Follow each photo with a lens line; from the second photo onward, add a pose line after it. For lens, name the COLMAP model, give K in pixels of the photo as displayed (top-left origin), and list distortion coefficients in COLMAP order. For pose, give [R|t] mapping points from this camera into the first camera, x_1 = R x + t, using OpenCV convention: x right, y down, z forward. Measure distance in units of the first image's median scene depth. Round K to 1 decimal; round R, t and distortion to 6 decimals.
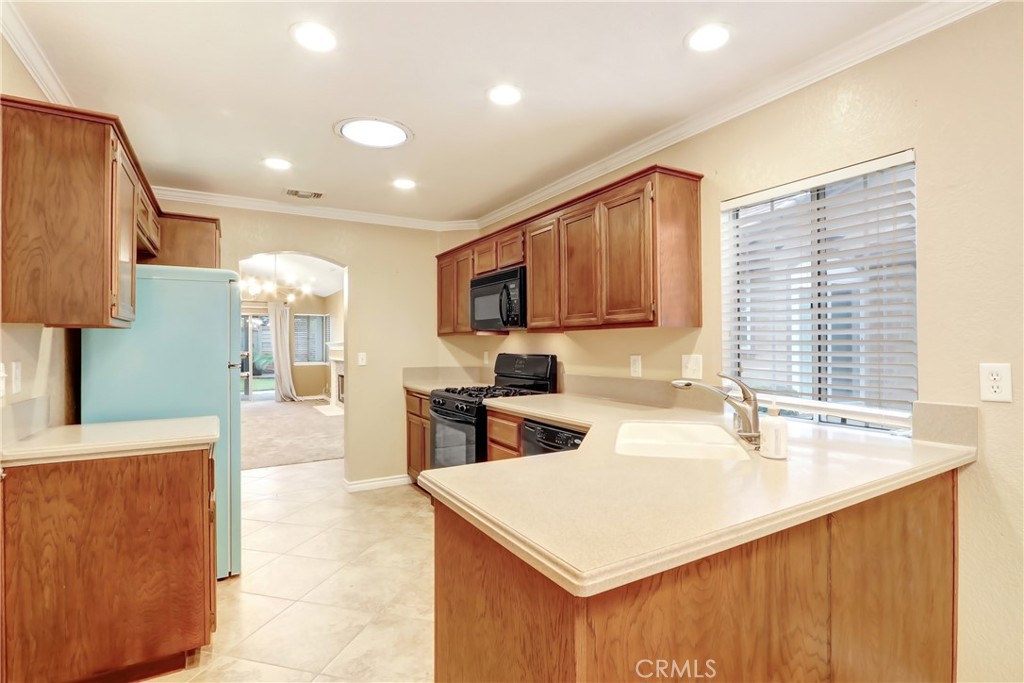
lens RADIAL K [[486.6, 0, 511.8], [0, 486.6, 347.0], [0, 0, 1]] dist [-0.032471, -0.000024]
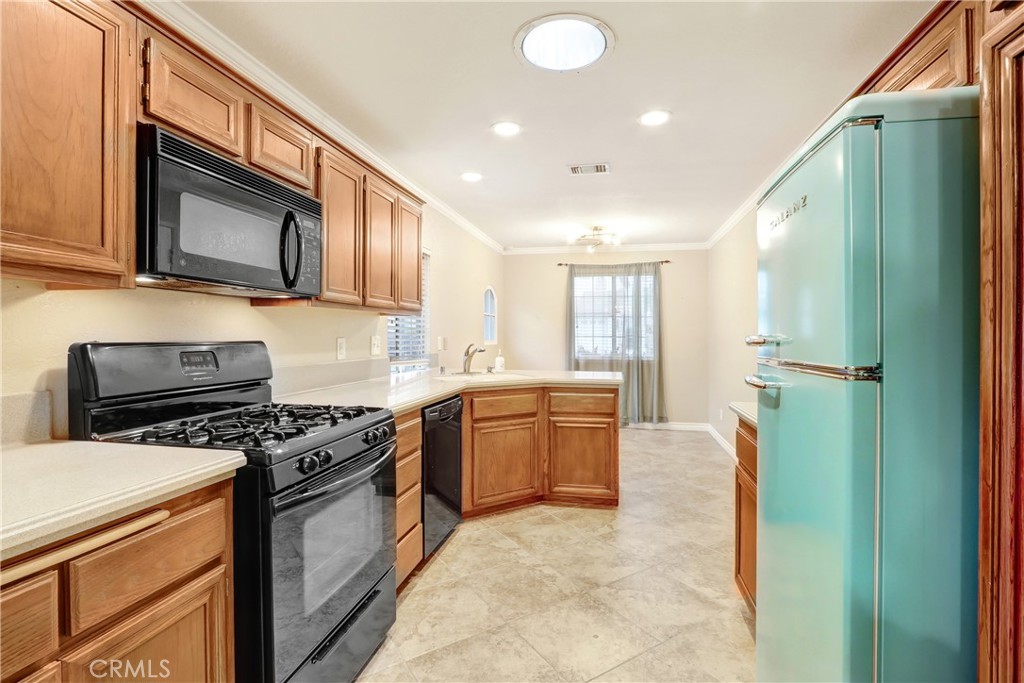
lens RADIAL K [[486.6, 0, 514.1], [0, 486.6, 335.0], [0, 0, 1]] dist [-0.032471, -0.000024]
pose [[-0.740419, 0.005066, 0.672126, -0.691603], [0.003349, 0.999987, -0.003848, 0.014298], [-0.672137, -0.000598, -0.740427, 1.516803]]
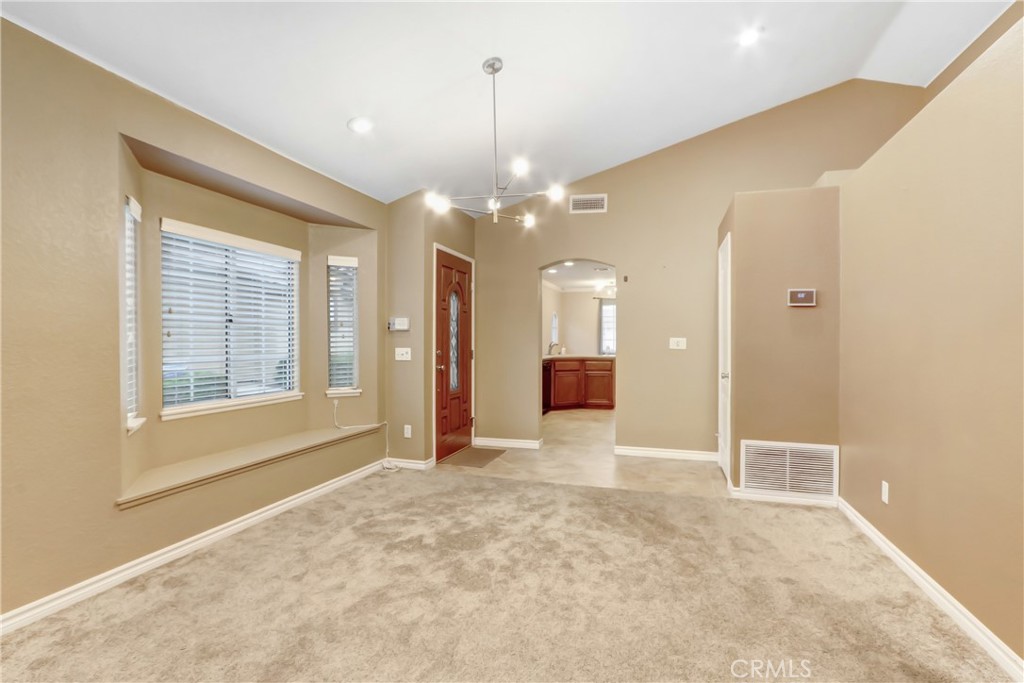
lens RADIAL K [[486.6, 0, 511.7], [0, 486.6, 342.8], [0, 0, 1]] dist [-0.032471, -0.000024]
pose [[-0.670796, -0.000106, 0.741642, -1.547765], [0.001059, 0.999999, 0.001101, 0.028892], [-0.741642, 0.001524, -0.670795, 2.533329]]
